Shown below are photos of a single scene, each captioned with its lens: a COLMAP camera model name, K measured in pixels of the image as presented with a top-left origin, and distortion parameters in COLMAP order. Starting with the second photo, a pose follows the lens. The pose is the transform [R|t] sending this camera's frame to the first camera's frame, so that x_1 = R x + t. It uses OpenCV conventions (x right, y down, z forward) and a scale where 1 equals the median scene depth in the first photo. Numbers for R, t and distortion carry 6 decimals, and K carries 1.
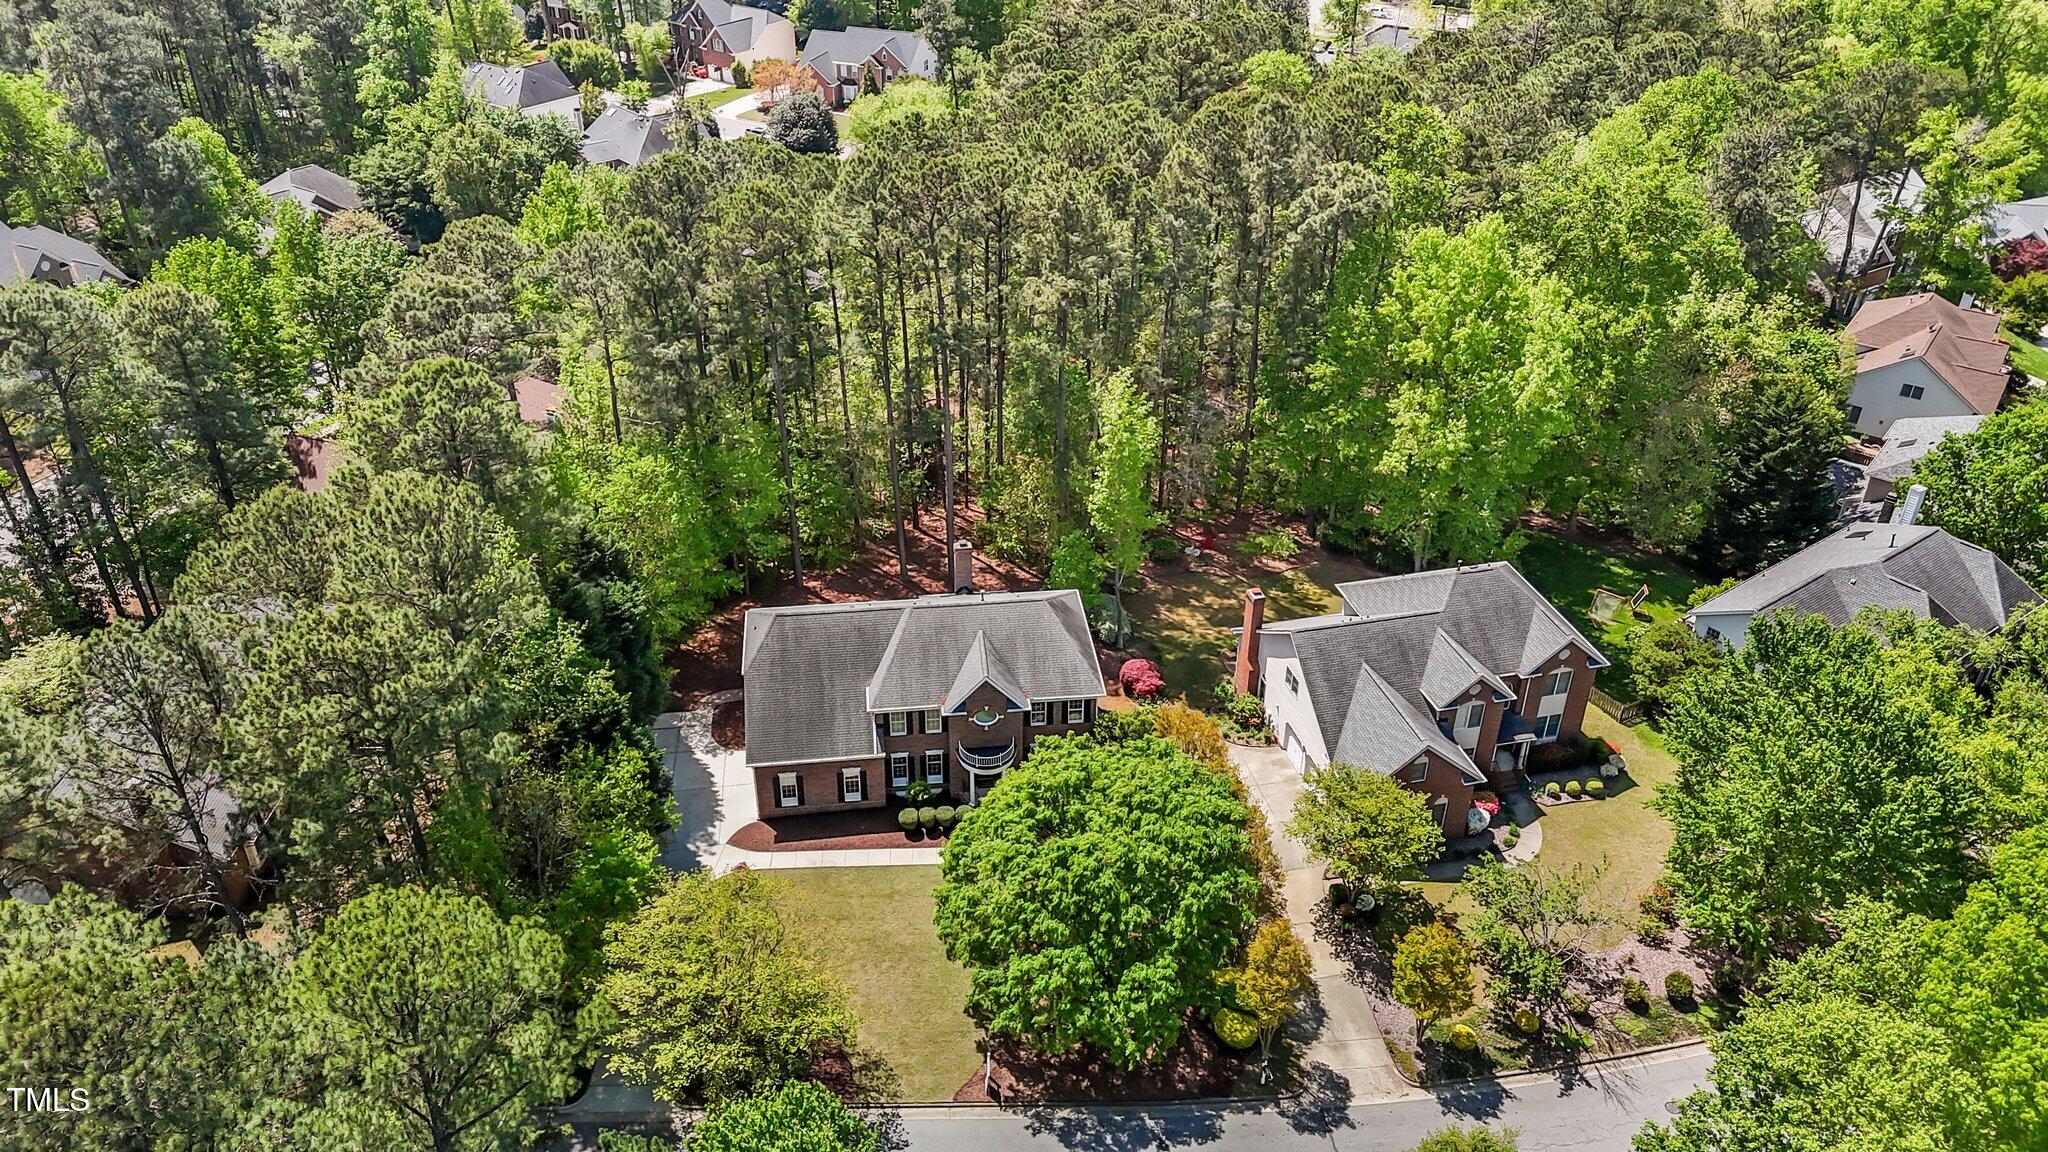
lens RADIAL K [[1519.0, 0, 1022.9], [0, 1519.0, 578.0], [0, 0, 1]] dist [0.066238, -0.008597]
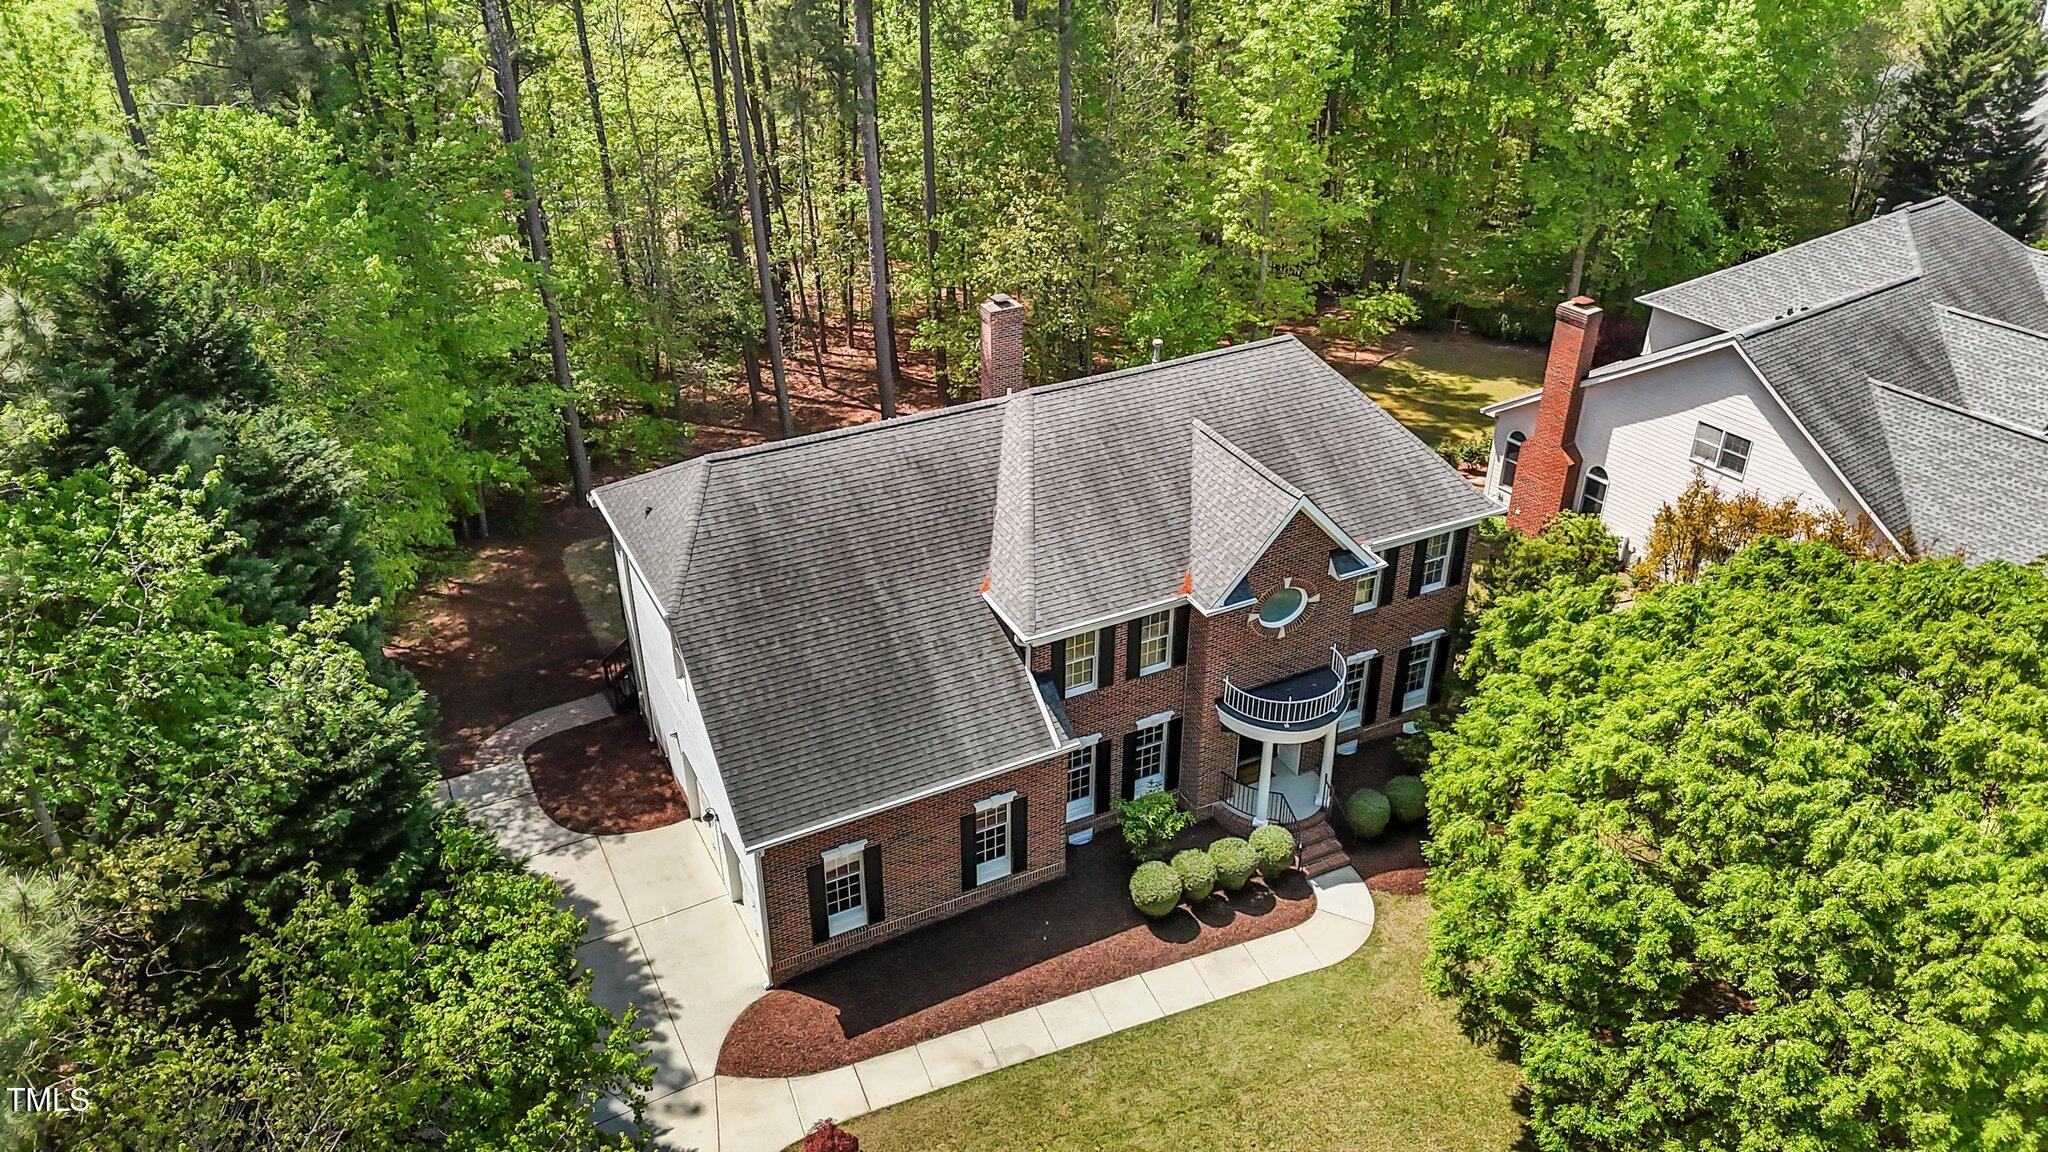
lens RADIAL K [[1519.0, 0, 1031.6], [0, 1519.0, 569.8], [0, 0, 1]] dist [0.066238, -0.008597]
pose [[0.937924, -0.178786, 0.297210, -0.209172], [0.187127, 0.982336, 0.000393, 0.068290], [-0.292030, 0.055248, 0.954812, 0.613910]]
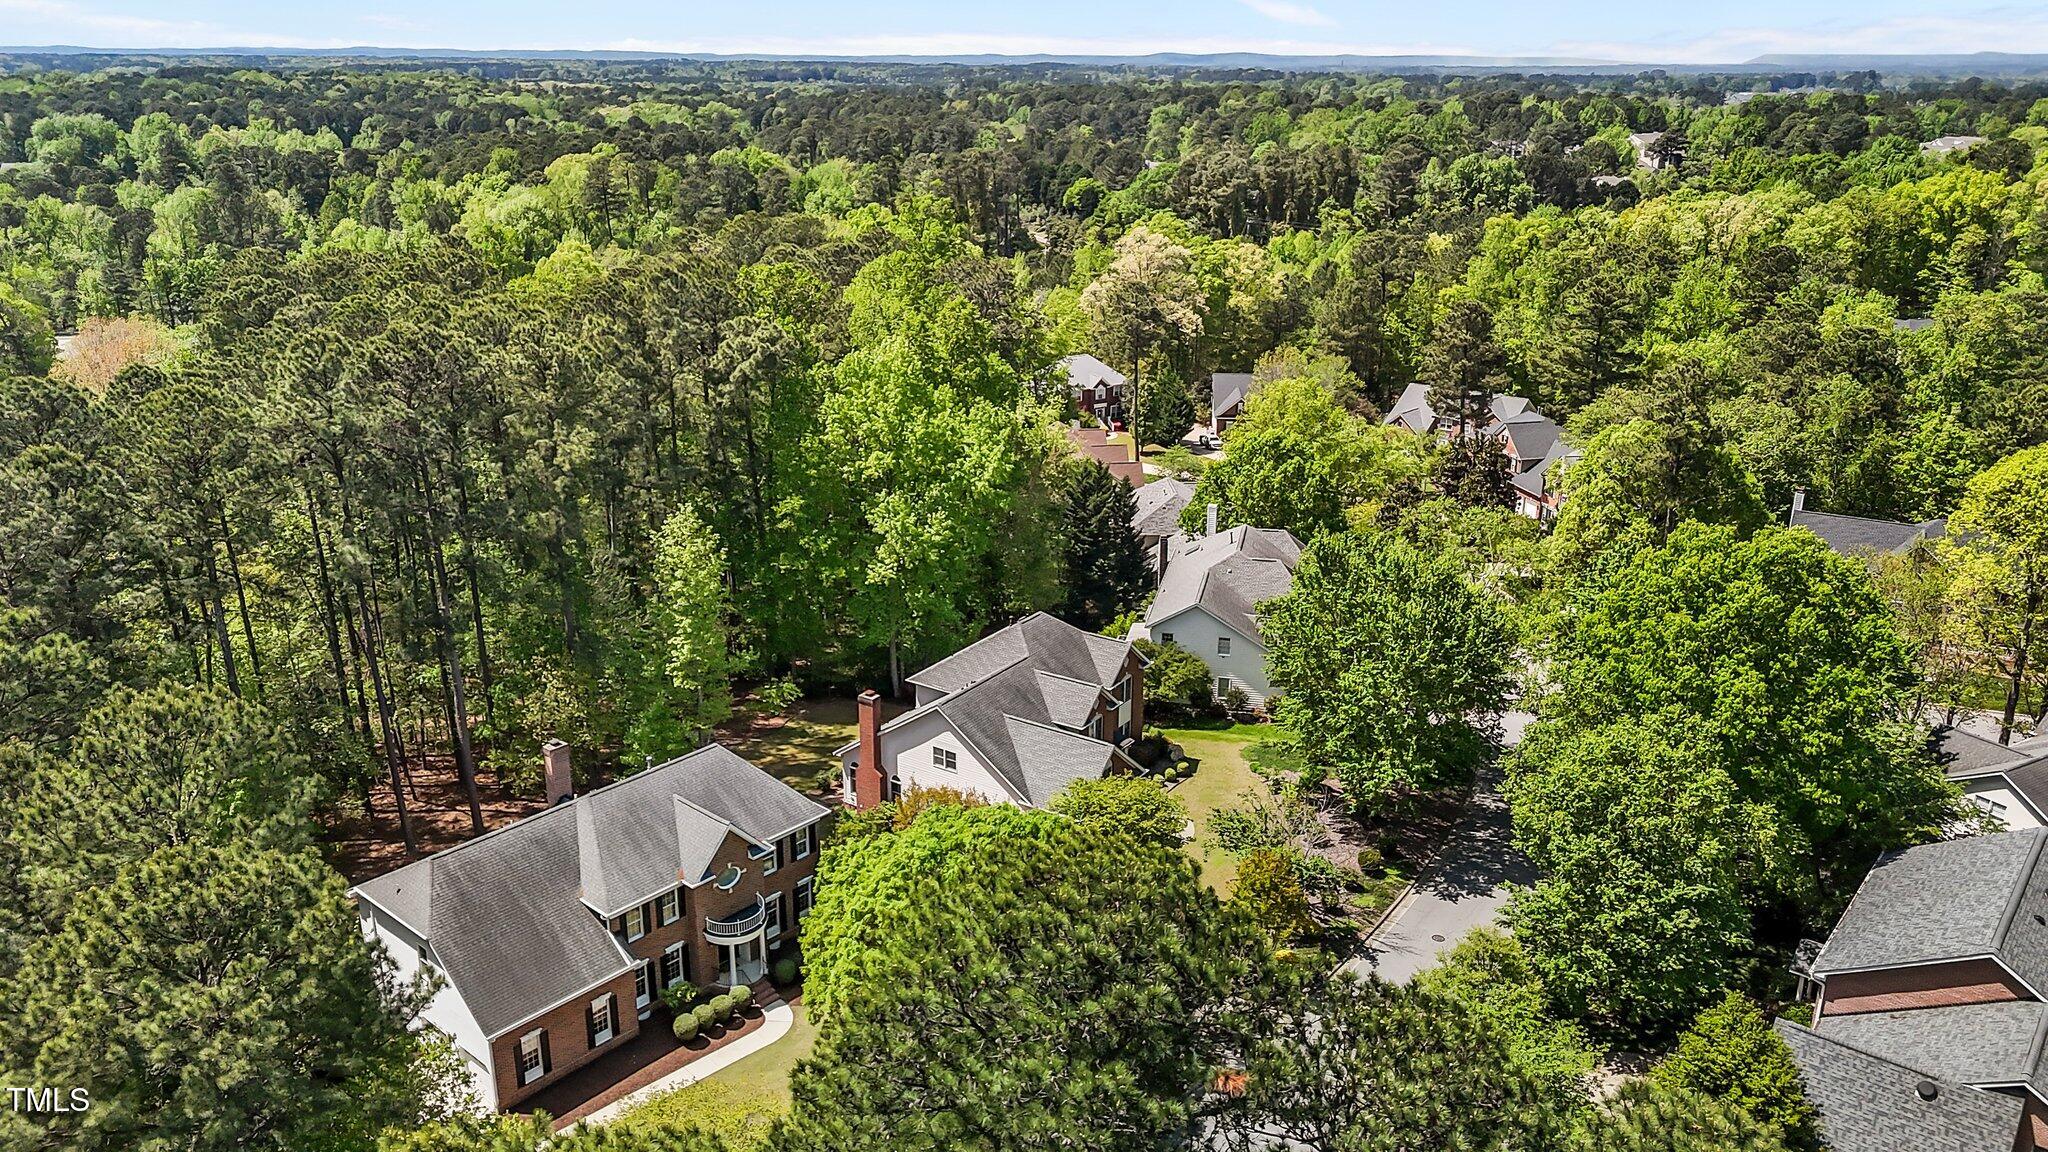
lens RADIAL K [[1519.0, 0, 1029.9], [0, 1519.0, 561.2], [0, 0, 1]] dist [0.066238, -0.008597]
pose [[0.748669, -0.218425, 0.625927, -0.402176], [0.357706, 0.928024, -0.104006, 0.075675], [-0.558158, 0.301764, 0.772915, 0.163852]]
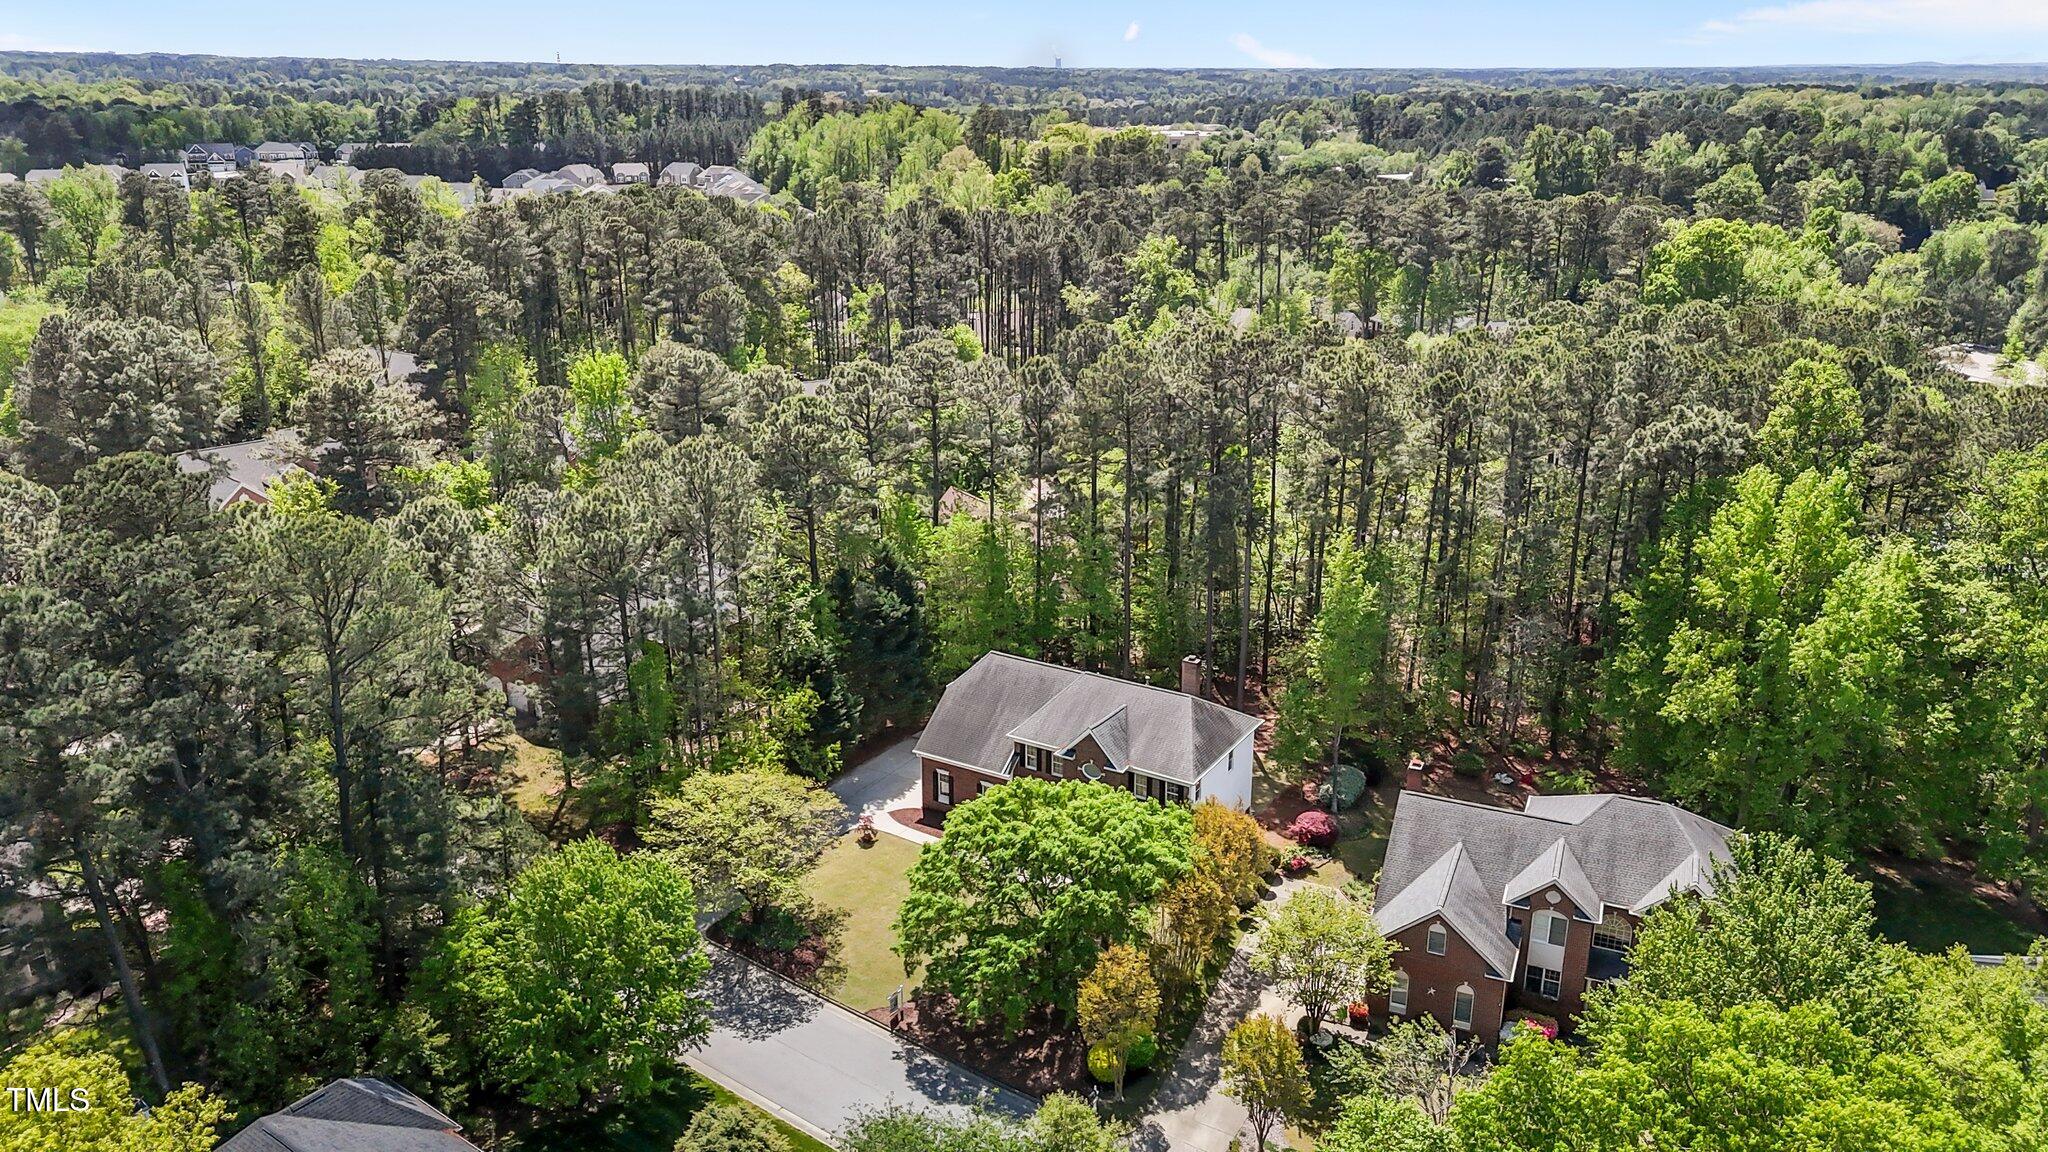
lens RADIAL K [[1519.0, 0, 1031.8], [0, 1519.0, 573.6], [0, 0, 1]] dist [0.066238, -0.008597]
pose [[0.780892, 0.182021, -0.597558, 0.585678], [-0.327594, 0.933835, -0.143648, 0.130867], [0.531874, 0.307930, 0.788853, 0.038396]]
